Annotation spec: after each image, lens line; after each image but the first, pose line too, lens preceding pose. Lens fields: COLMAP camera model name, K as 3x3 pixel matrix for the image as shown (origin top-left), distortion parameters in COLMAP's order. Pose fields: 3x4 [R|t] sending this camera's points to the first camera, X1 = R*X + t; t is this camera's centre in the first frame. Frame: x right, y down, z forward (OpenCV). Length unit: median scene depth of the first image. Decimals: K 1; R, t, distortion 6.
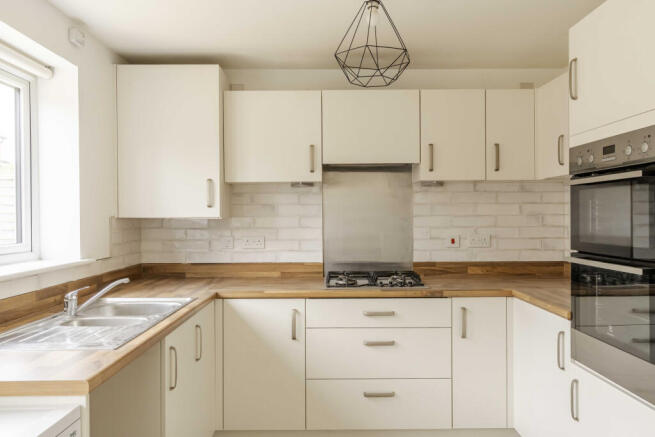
lens RADIAL K [[513.7, 0, 327.5], [0, 513.7, 218.5], [0, 0, 1]] dist [-0.000891, -0.000093]
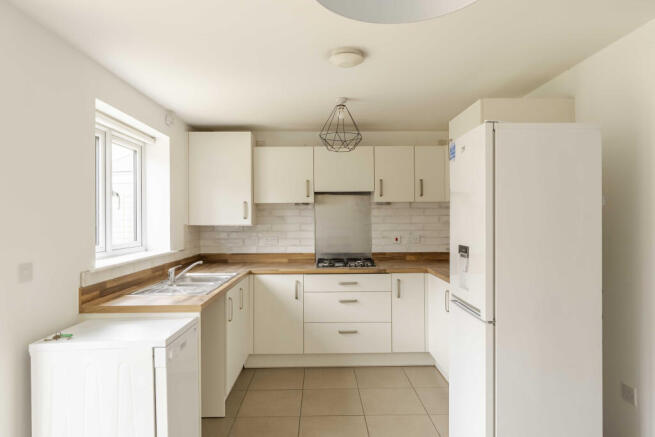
lens RADIAL K [[411.3, 0, 327.5], [0, 411.3, 218.5], [0, 0, 1]] dist [0.000631, 0.000030]
pose [[0.999938, -0.000484, 0.011096, 0.018714], [0.000547, 0.999983, -0.005746, -0.015457], [-0.011093, 0.005751, 0.999922, -0.313763]]
